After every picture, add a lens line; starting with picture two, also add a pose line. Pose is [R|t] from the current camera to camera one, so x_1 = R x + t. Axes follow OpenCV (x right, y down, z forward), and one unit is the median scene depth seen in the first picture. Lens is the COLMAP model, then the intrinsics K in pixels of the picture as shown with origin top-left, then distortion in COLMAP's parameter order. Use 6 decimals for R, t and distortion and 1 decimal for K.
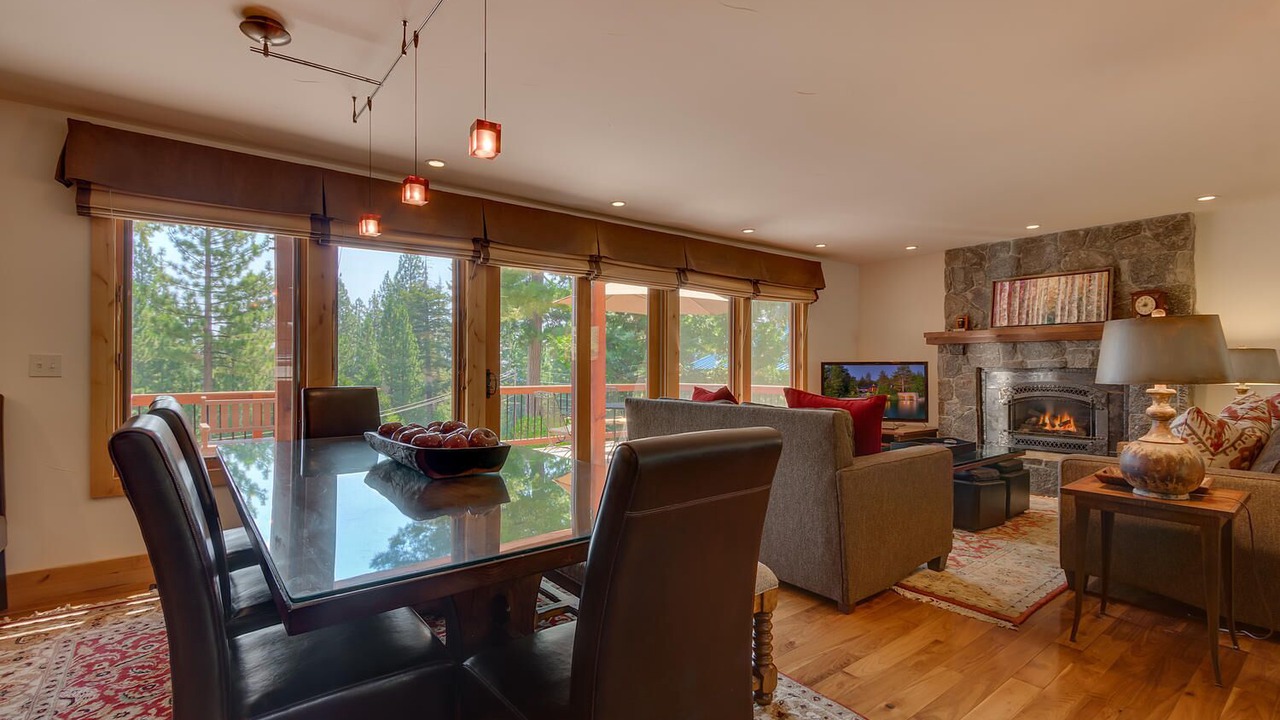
lens RADIAL K [[582.5, 0, 630.8], [0, 582.5, 361.4], [0, 0, 1]] dist [-0.000410, -0.000333]
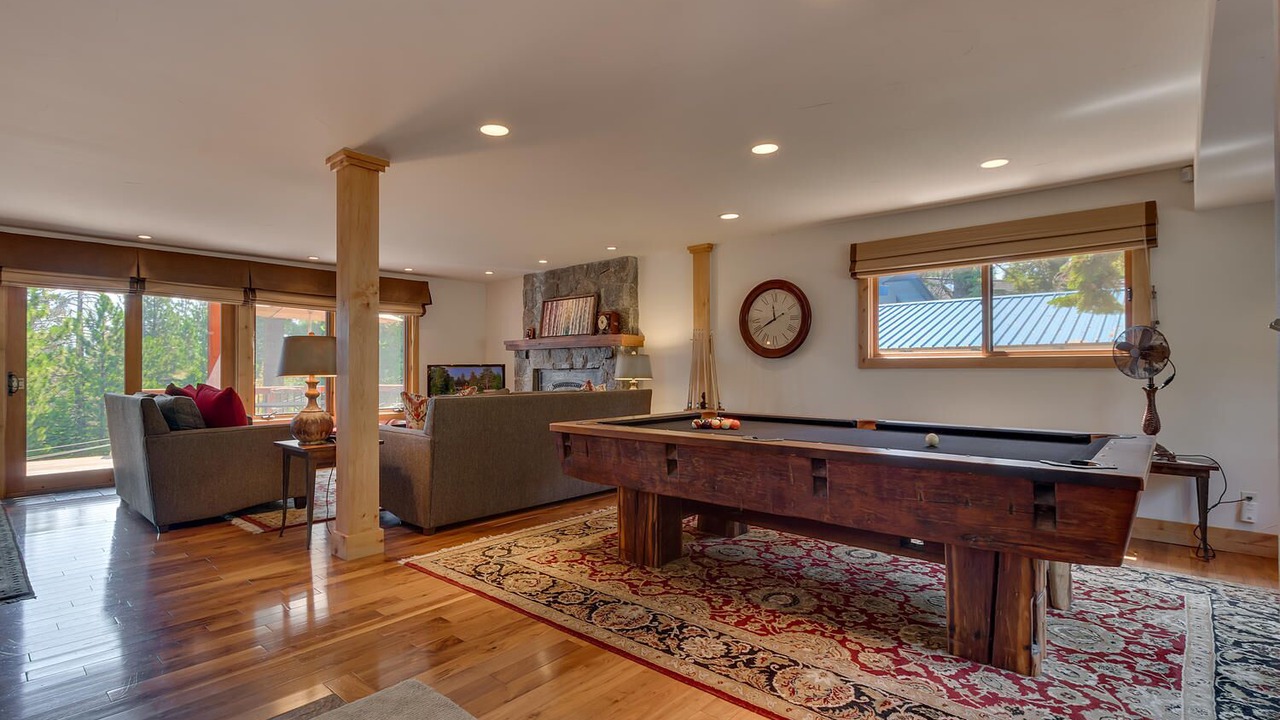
lens RADIAL K [[604.0, 0, 633.4], [0, 604.0, 363.6], [0, 0, 1]] dist [0.010277, -0.000196]
pose [[0.982581, -0.002939, 0.185813, 0.614777], [0.003449, 0.999991, -0.002421, 0.003519], [-0.185804, 0.003020, 0.982582, -0.365928]]
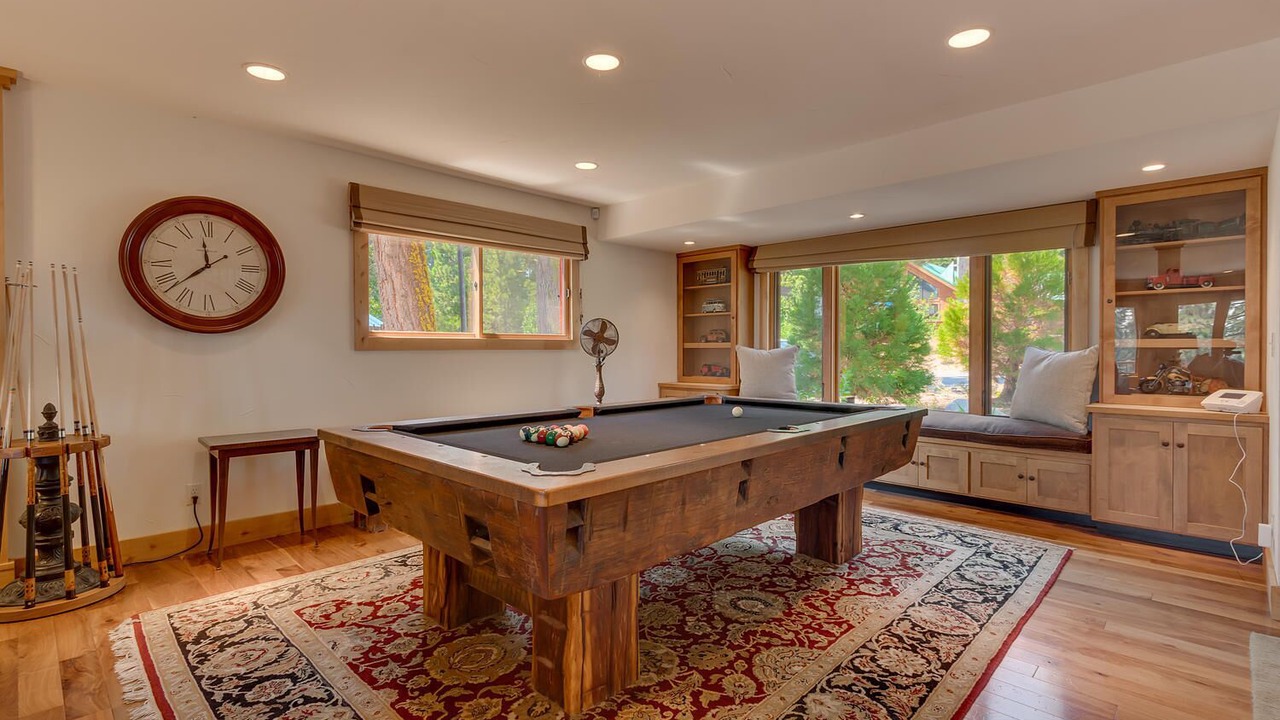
lens RADIAL K [[591.6, 0, 643.0], [0, 591.6, 354.5], [0, 0, 1]] dist [0.003789, 0.000202]
pose [[-0.144514, -0.015173, 0.989386, 0.391800], [-0.007014, 0.999873, 0.014309, 0.002598], [-0.989478, -0.004872, -0.144602, 0.272601]]
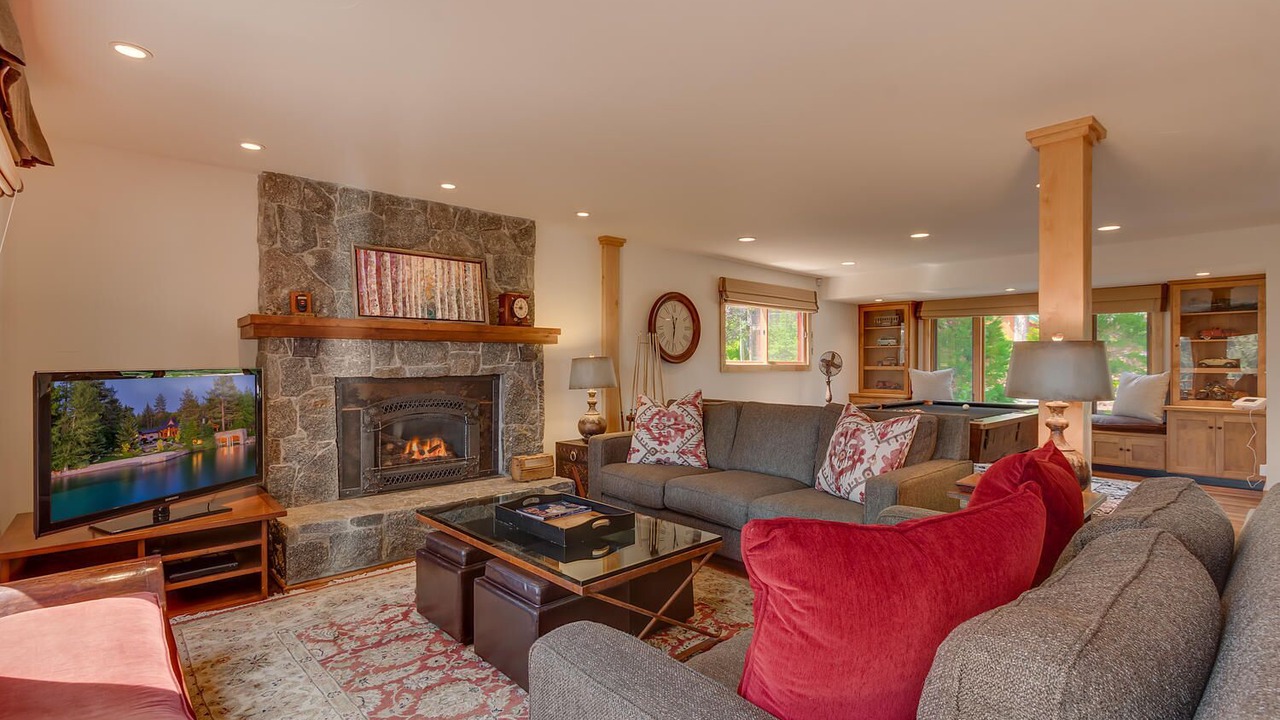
lens RADIAL K [[604.0, 0, 633.4], [0, 604.0, 363.6], [0, 0, 1]] dist [0.010277, -0.000196]
pose [[-0.093225, -0.005491, 0.995630, -0.093822], [-0.010074, 0.999939, 0.004572, -0.011788], [-0.995594, -0.009603, -0.093275, 0.808725]]
